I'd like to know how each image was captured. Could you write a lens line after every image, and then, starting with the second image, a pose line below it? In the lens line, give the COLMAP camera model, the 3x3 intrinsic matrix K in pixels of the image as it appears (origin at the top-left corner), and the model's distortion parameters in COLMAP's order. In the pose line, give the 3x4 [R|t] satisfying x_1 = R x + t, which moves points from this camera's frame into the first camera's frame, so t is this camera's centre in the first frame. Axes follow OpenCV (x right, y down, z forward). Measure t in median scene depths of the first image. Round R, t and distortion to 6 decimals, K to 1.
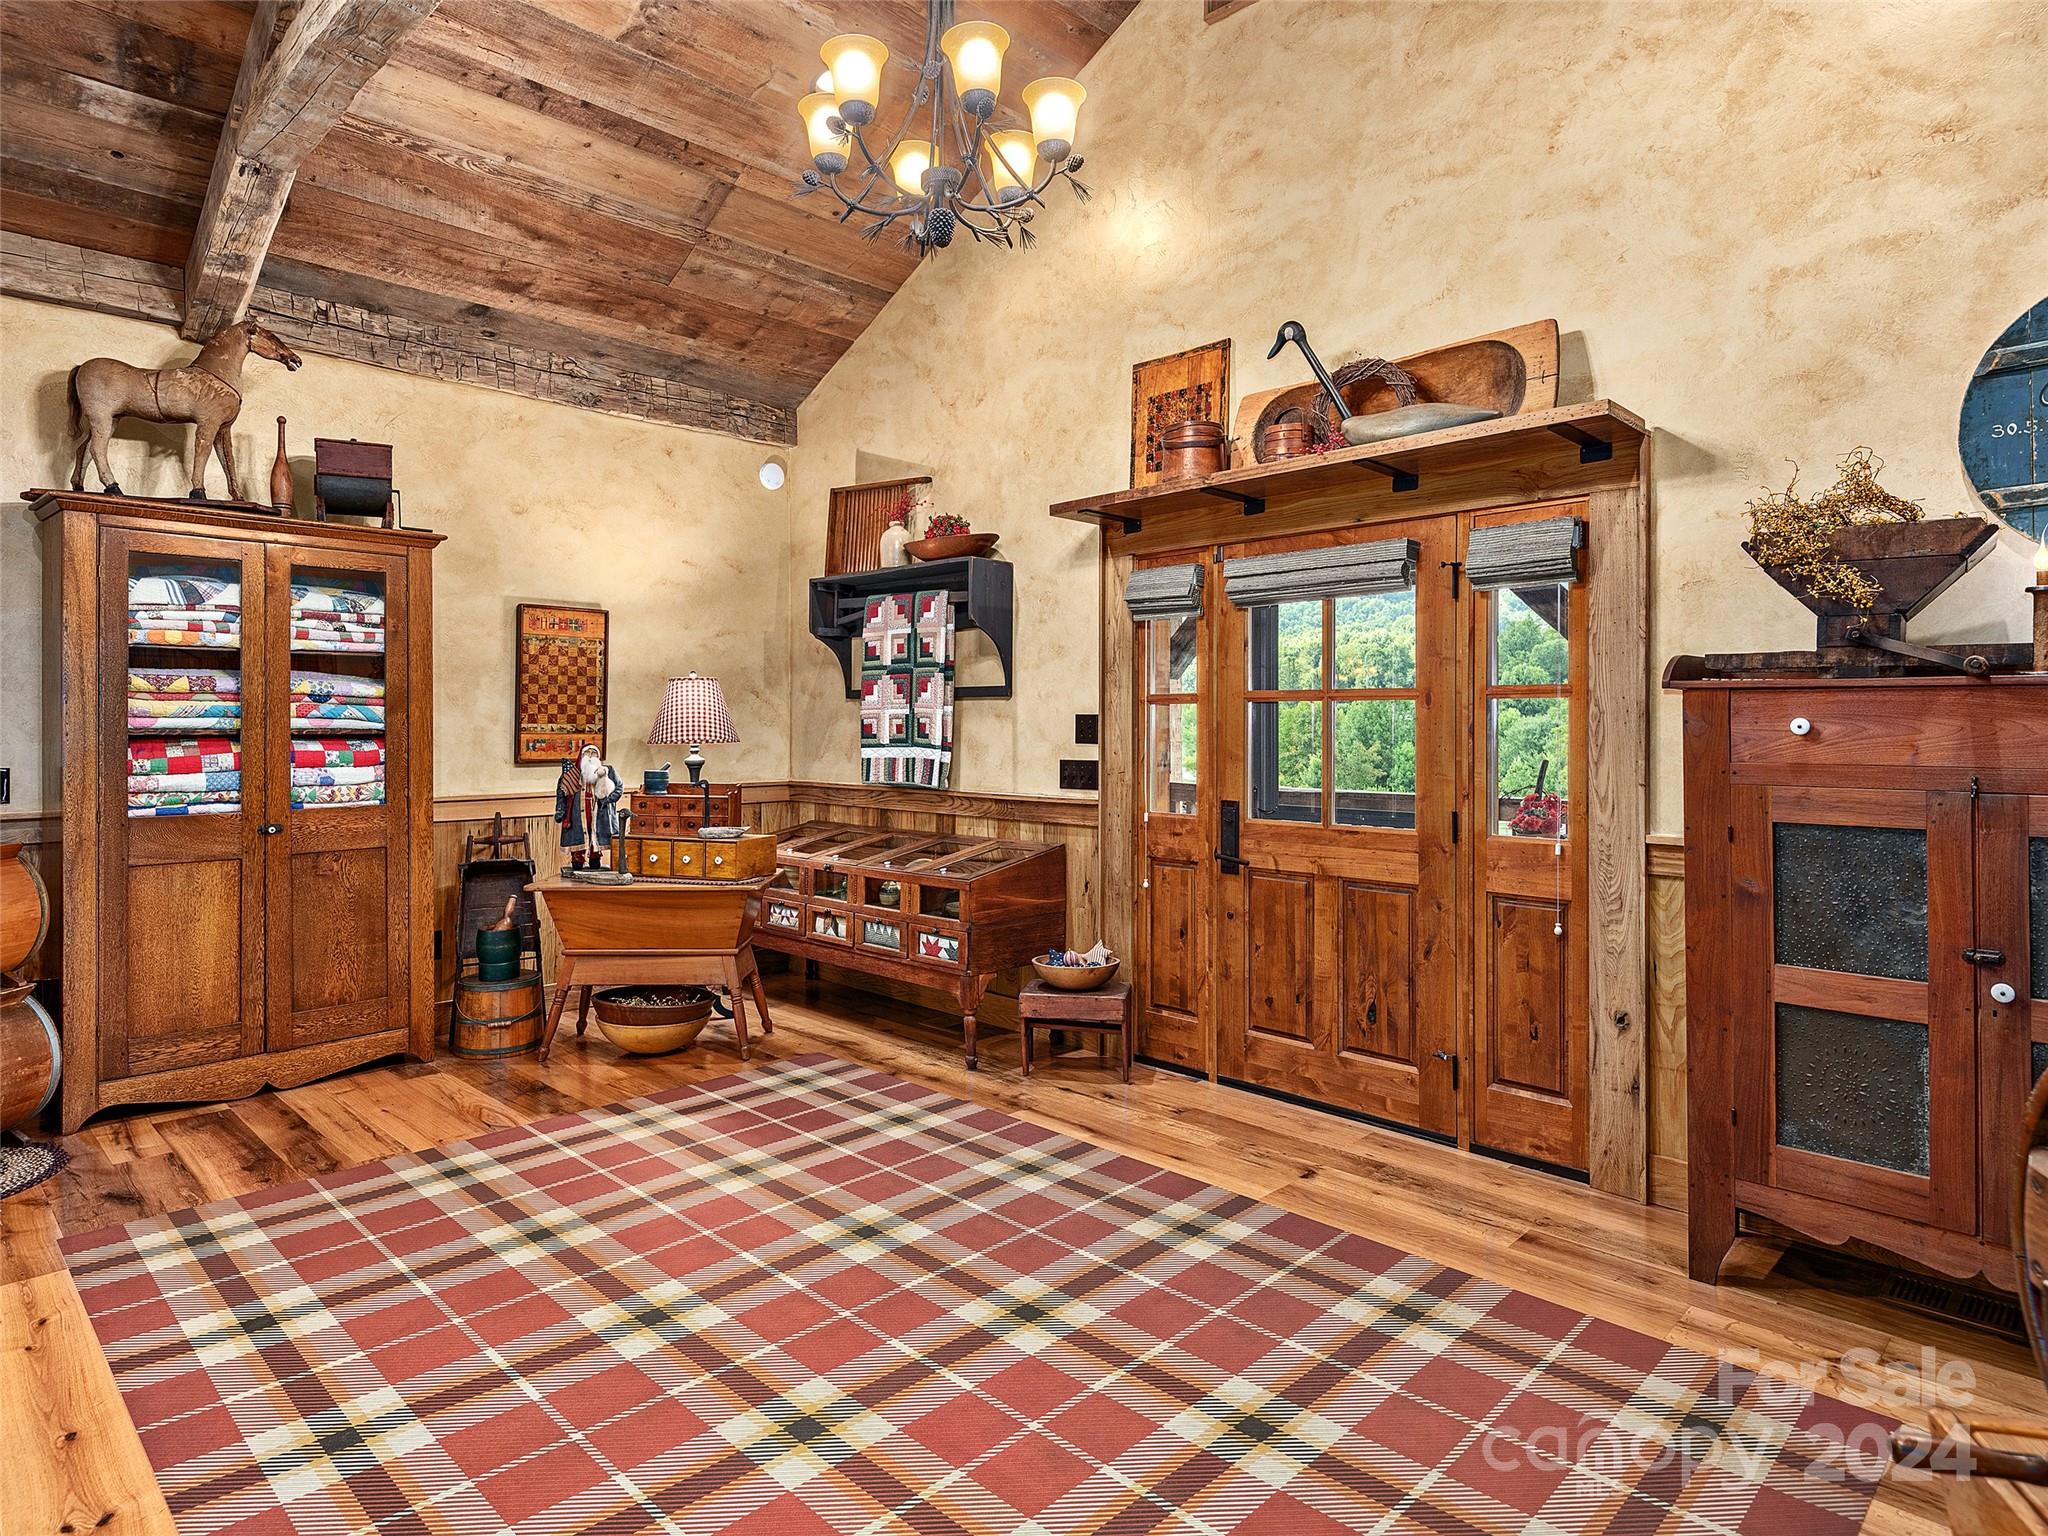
lens RADIAL K [[1166.5, 0, 1020.4], [0, 1166.5, 717.3], [0, 0, 1]] dist [0.021450, -0.028977]
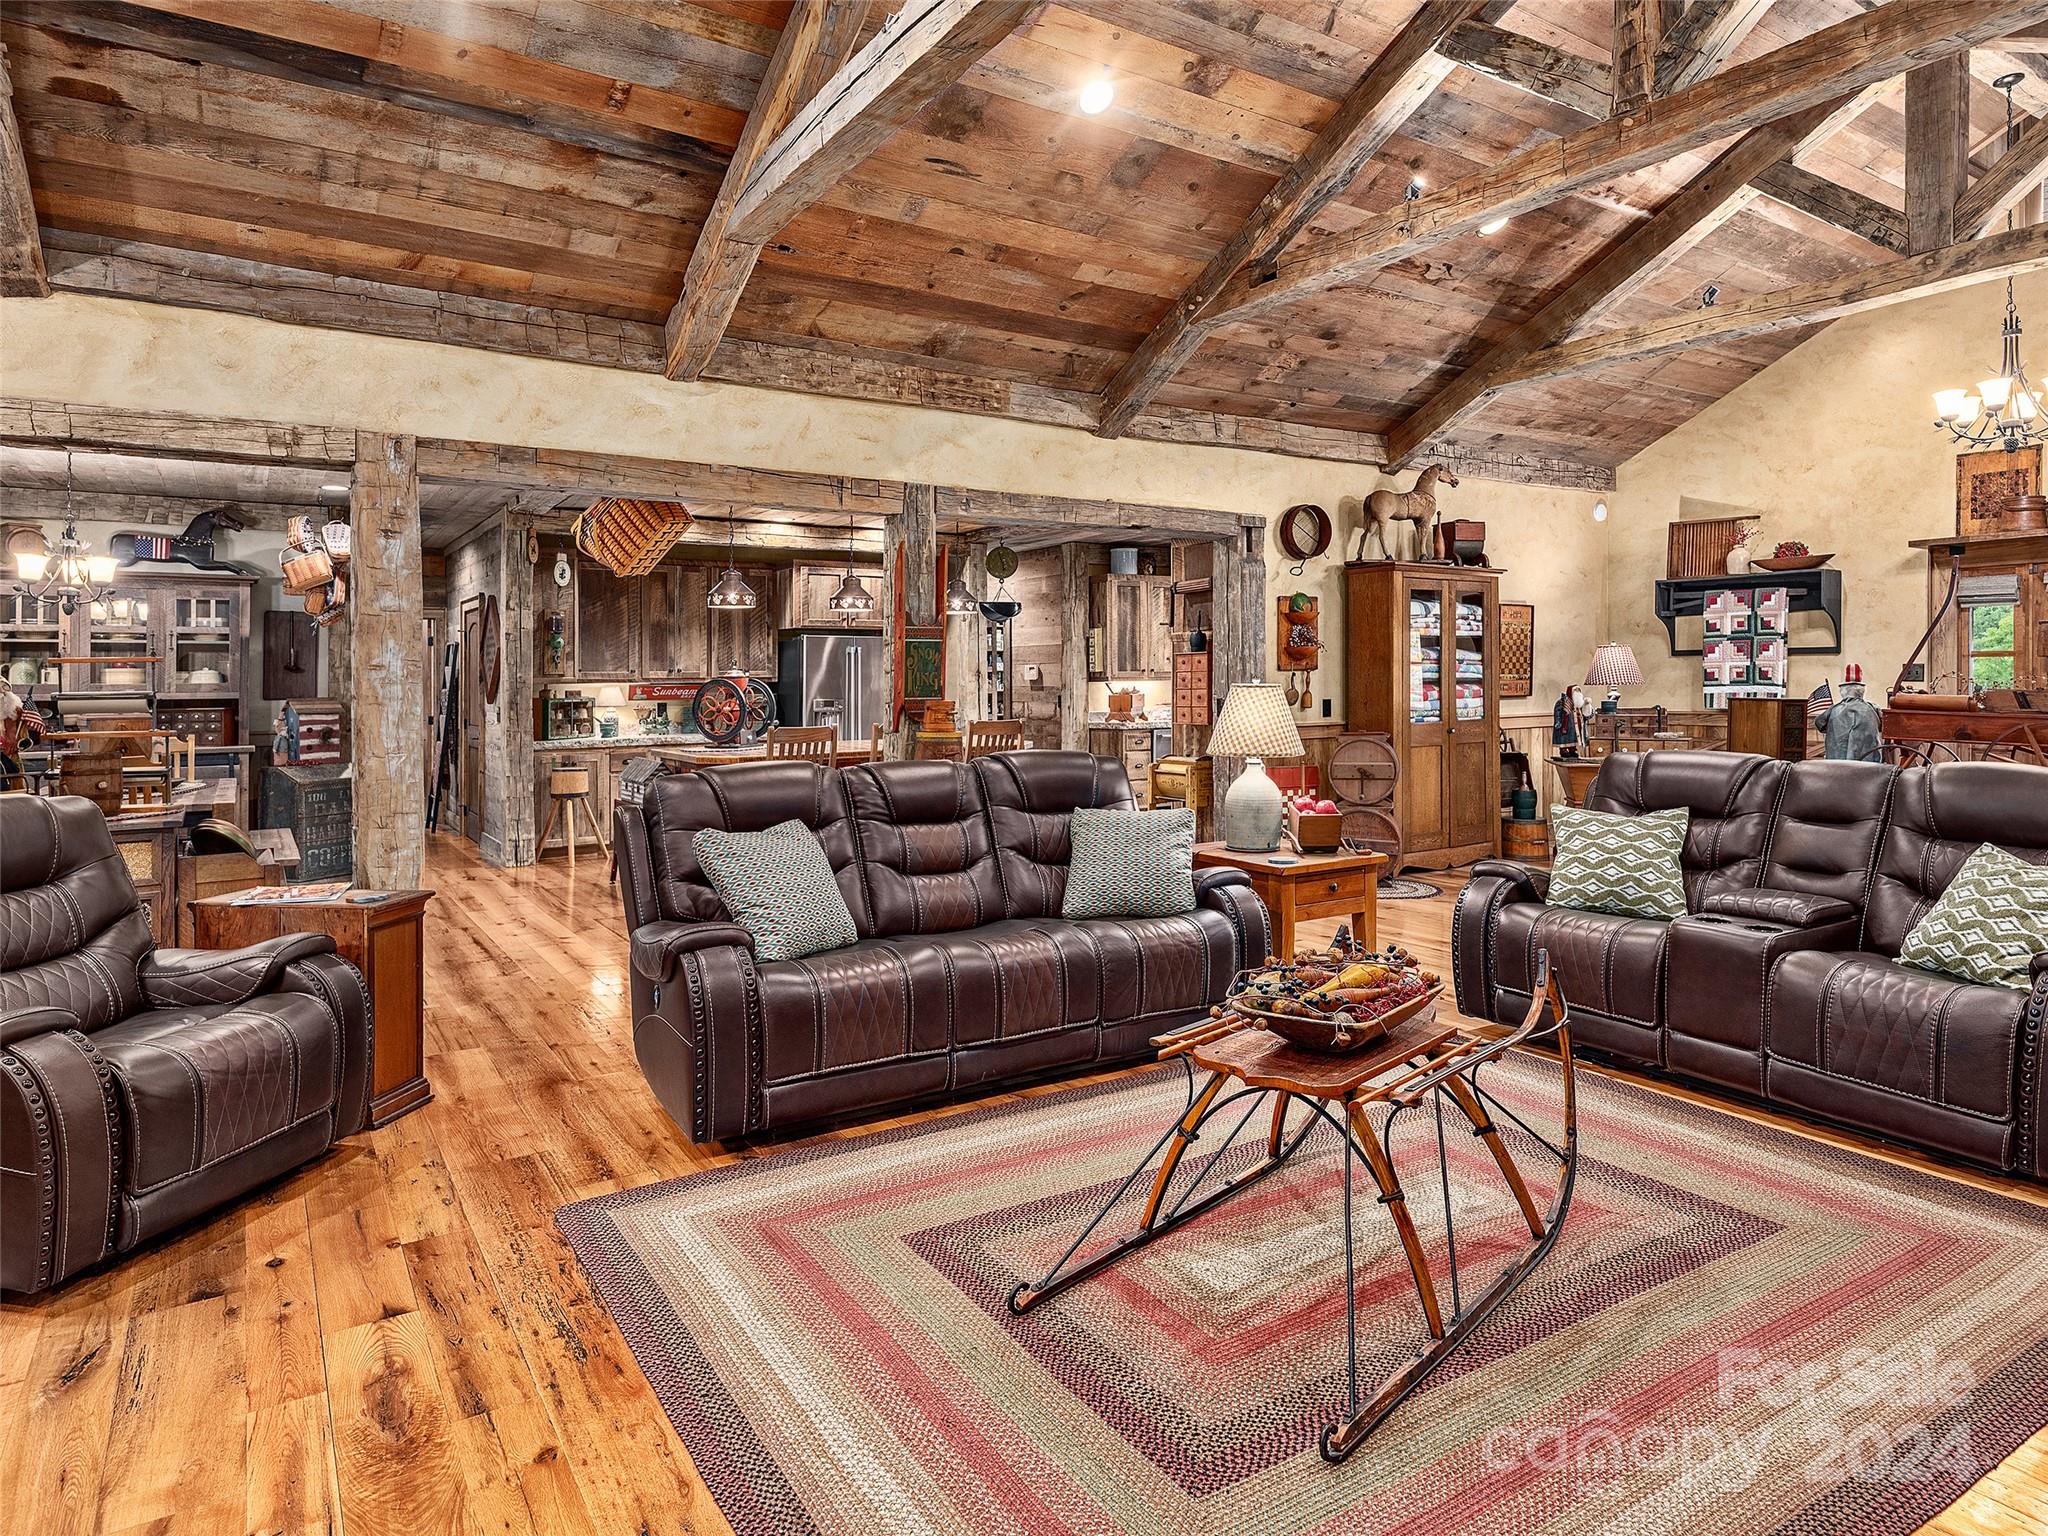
lens RADIAL K [[1196.7, 0, 1026.6], [0, 1196.7, 681.5], [0, 0, 1]] dist [0.046192, -0.040548]
pose [[0.974572, -0.012170, -0.223745, -0.721545], [0.014474, 0.999858, 0.008659, -0.009364], [0.223608, -0.011677, 0.974609, -0.878448]]
